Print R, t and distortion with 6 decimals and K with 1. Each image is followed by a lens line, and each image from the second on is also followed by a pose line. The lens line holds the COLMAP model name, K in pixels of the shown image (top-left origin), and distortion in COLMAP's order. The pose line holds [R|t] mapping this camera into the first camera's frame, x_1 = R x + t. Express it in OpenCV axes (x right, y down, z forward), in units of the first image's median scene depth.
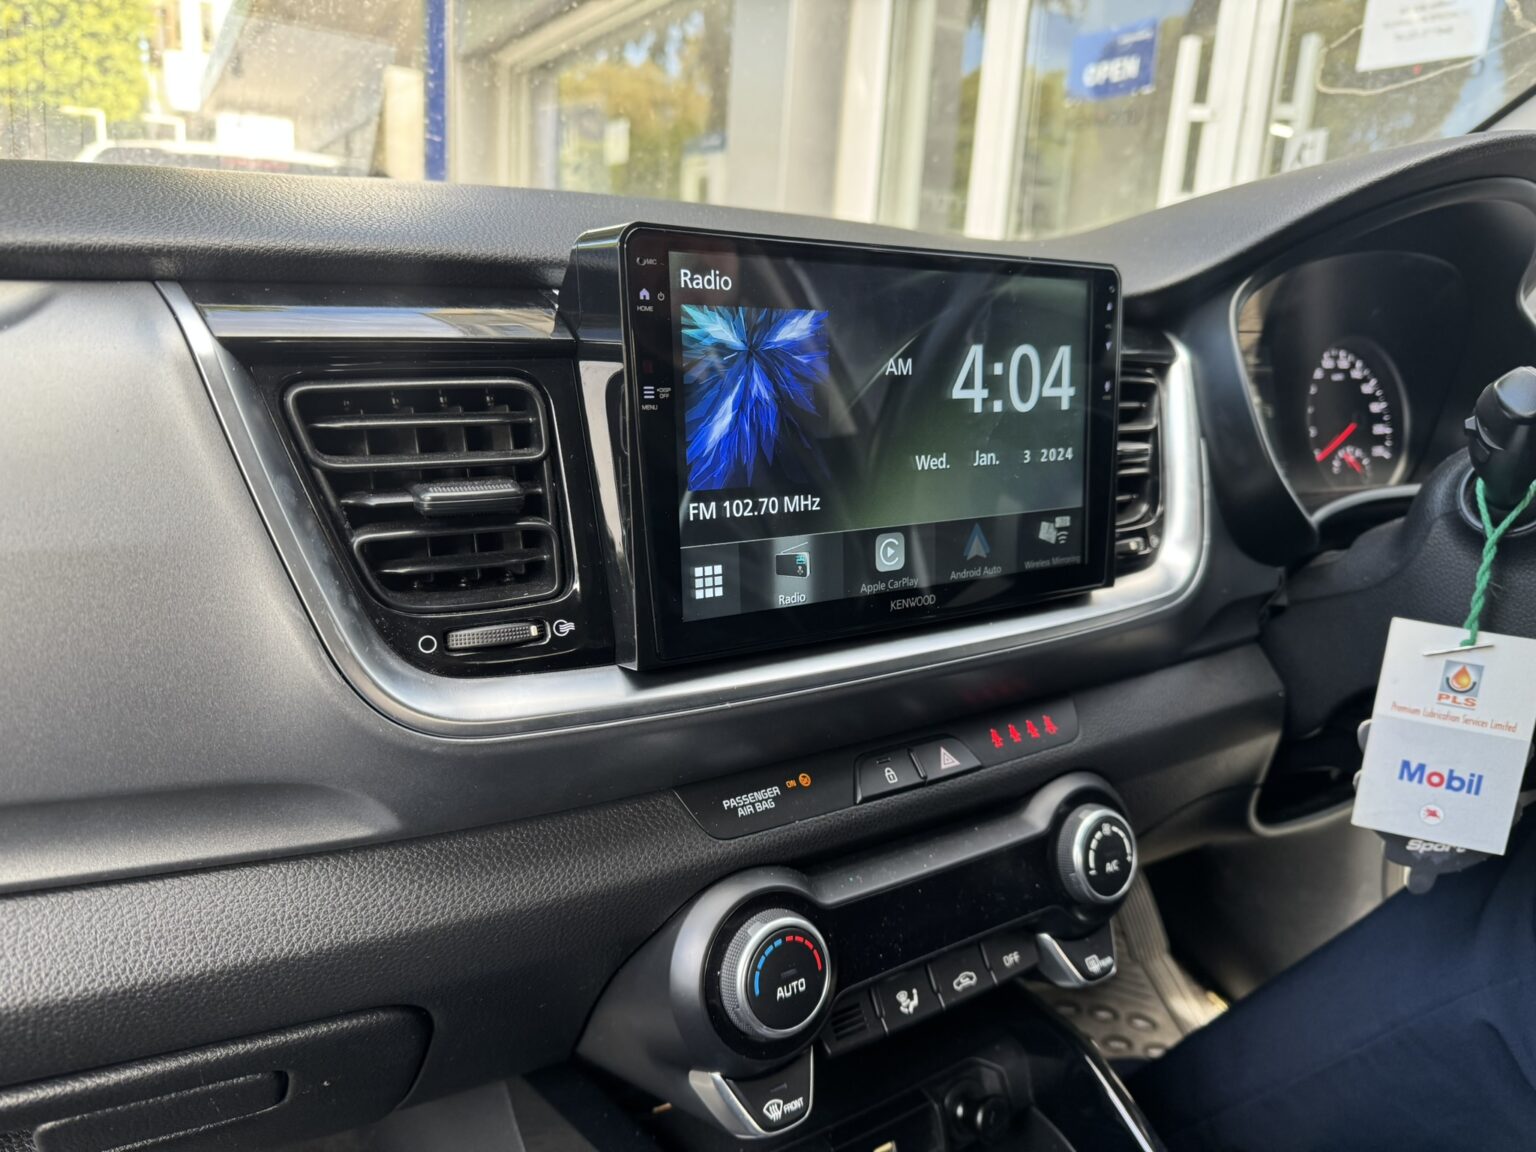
lens RADIAL K [[1147.2, 0, 779.1], [0, 1147.2, 607.3], [0, 0, 1]] dist [0.013119, -0.024911]
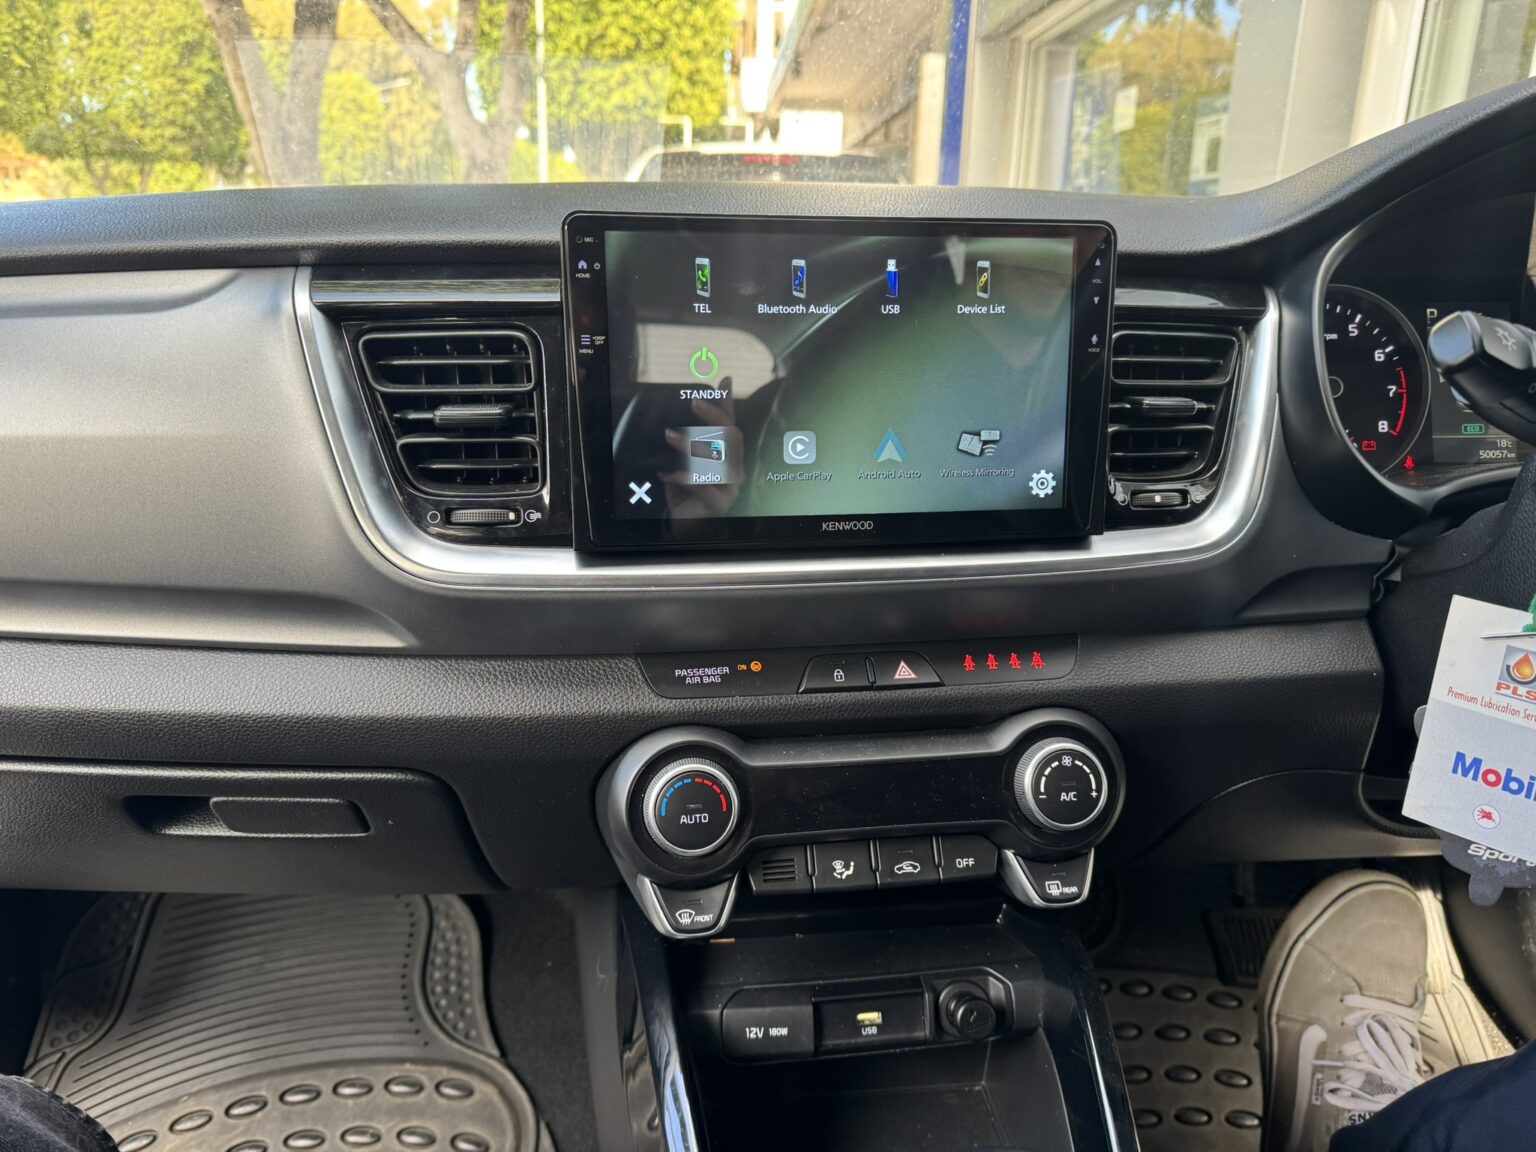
lens RADIAL K [[1147.2, 0, 765.5], [0, 1147.2, 613.9], [0, 0, 1]] dist [0.013119, -0.024911]
pose [[0.893324, 0.100864, -0.437949, 0.575097], [-0.089774, 0.994899, 0.046016, 0.040383], [0.440356, -0.001791, 0.897821, -0.082726]]
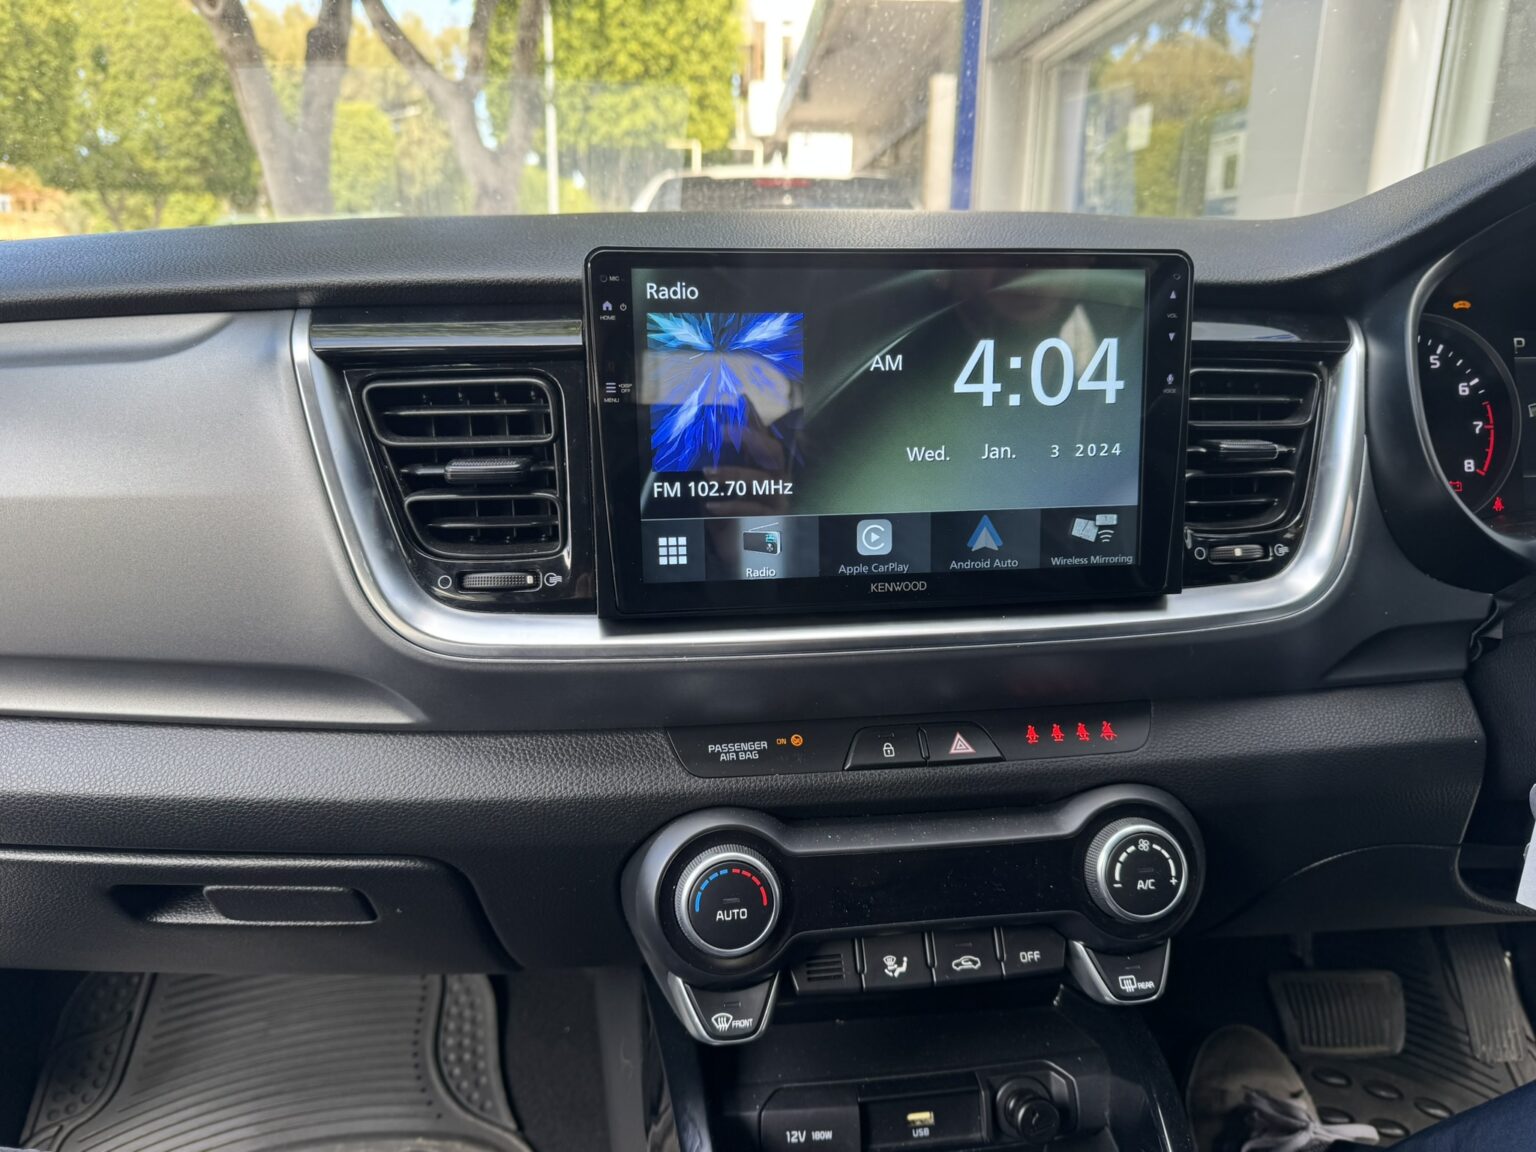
lens RADIAL K [[1147.2, 0, 757.5], [0, 1147.2, 620.1], [0, 0, 1]] dist [0.013119, -0.024911]
pose [[0.886753, 0.088990, -0.453596, 0.495458], [-0.082216, 0.996011, 0.034679, 0.000517], [0.454873, 0.006541, 0.890532, 0.001477]]
